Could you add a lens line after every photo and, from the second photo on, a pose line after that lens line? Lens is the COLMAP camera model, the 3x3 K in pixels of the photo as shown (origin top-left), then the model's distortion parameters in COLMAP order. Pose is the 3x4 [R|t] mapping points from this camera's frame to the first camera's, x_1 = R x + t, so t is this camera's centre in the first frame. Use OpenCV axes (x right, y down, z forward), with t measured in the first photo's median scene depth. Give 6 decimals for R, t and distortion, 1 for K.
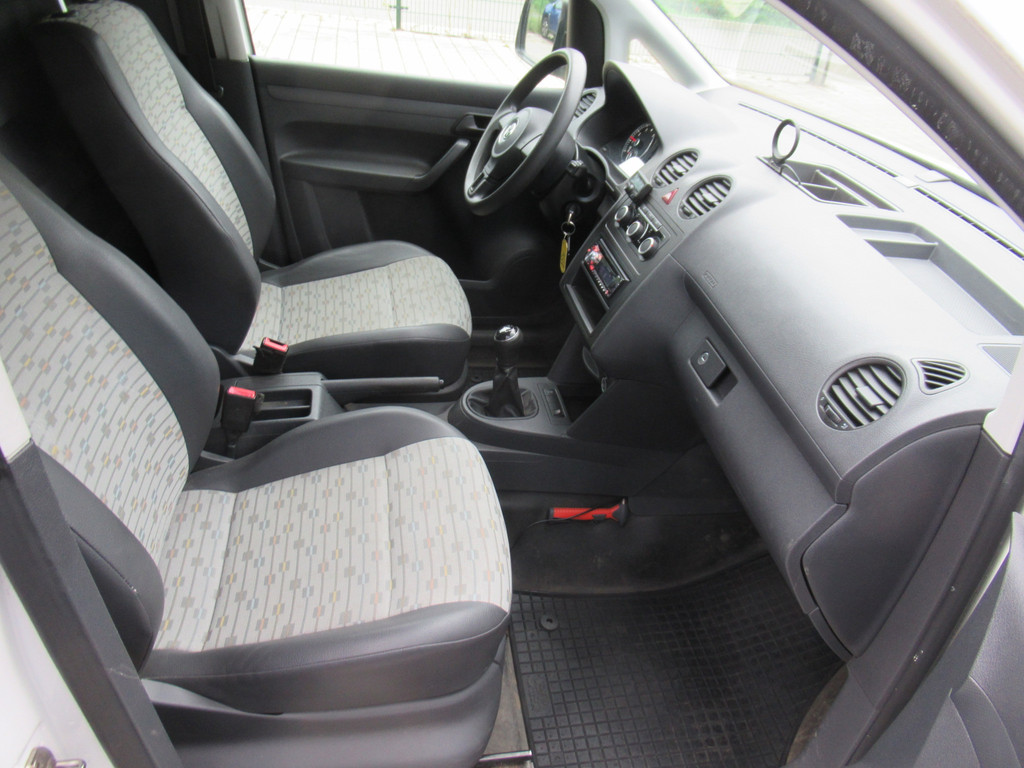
lens RADIAL K [[758.4, 0, 512.0], [0, 758.4, 384.0], [0, 0, 1]] dist [-0.006131, -0.003275]
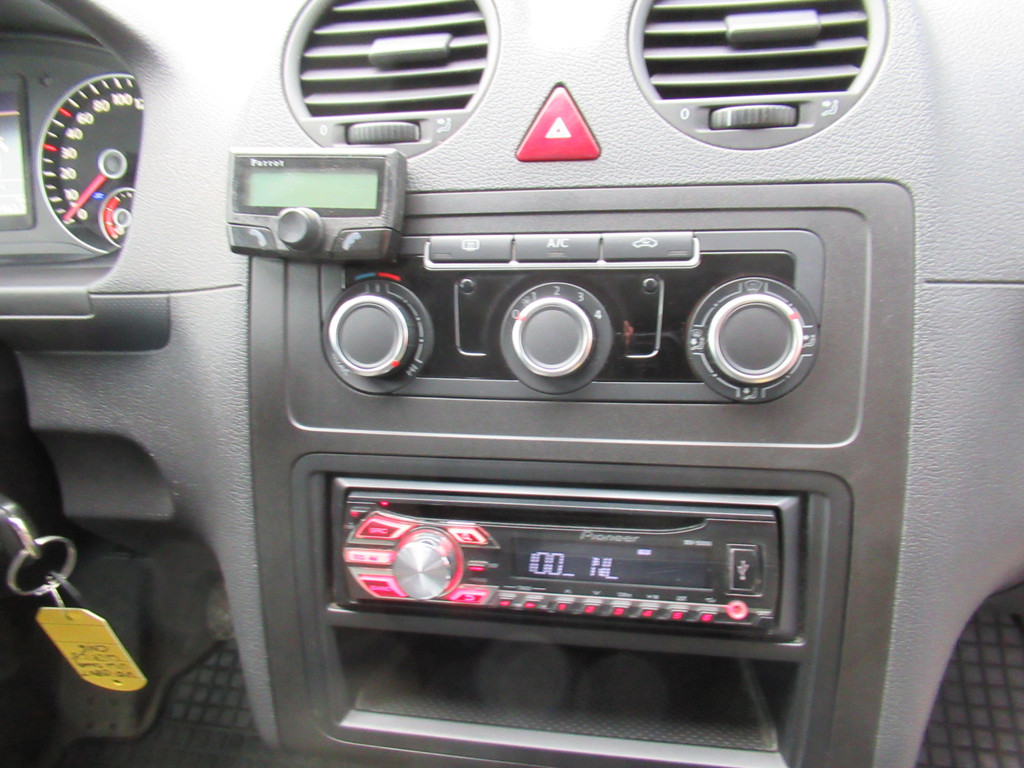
lens RADIAL K [[758.4, 0, 512.0], [0, 758.4, 384.0], [0, 0, 1]] dist [-0.006131, -0.003275]
pose [[0.302653, -0.648308, 0.698640, -0.004381], [0.617541, 0.691728, 0.374373, -0.239001], [-0.725978, 0.318134, 0.609710, 0.739462]]
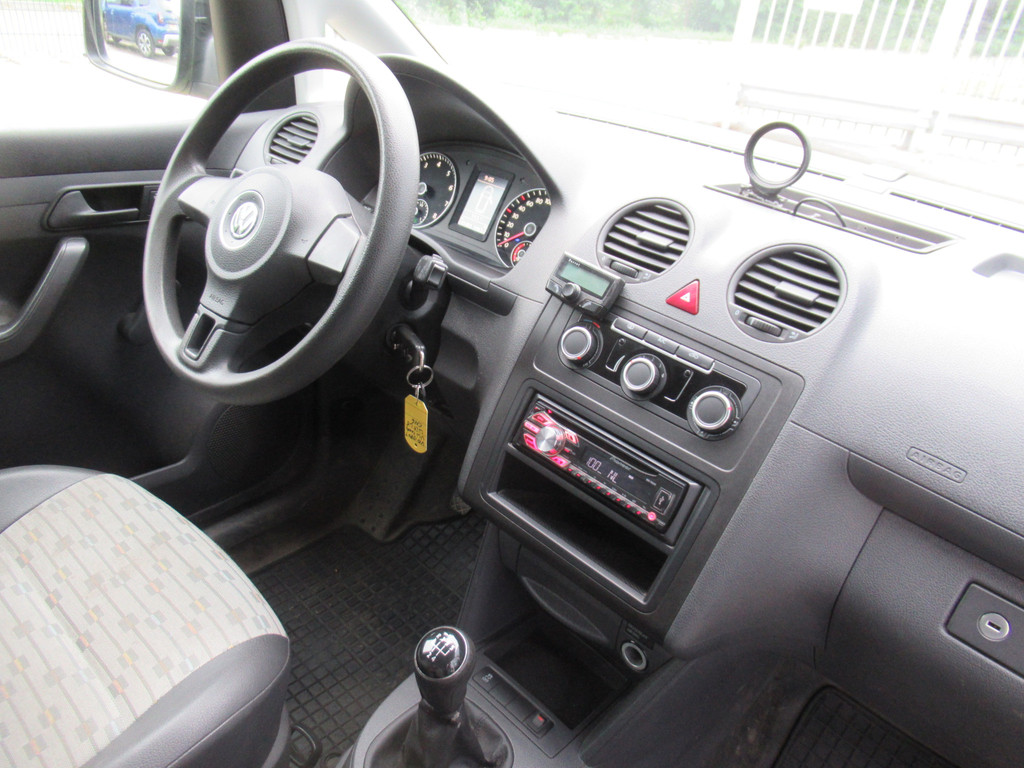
lens RADIAL K [[758.4, 0, 512.0], [0, 758.4, 384.0], [0, 0, 1]] dist [-0.006131, -0.003275]
pose [[0.803153, -0.311096, 0.508099, -0.142216], [0.305963, 0.947162, 0.096286, -0.230209], [-0.511206, 0.078127, 0.855900, 0.511712]]
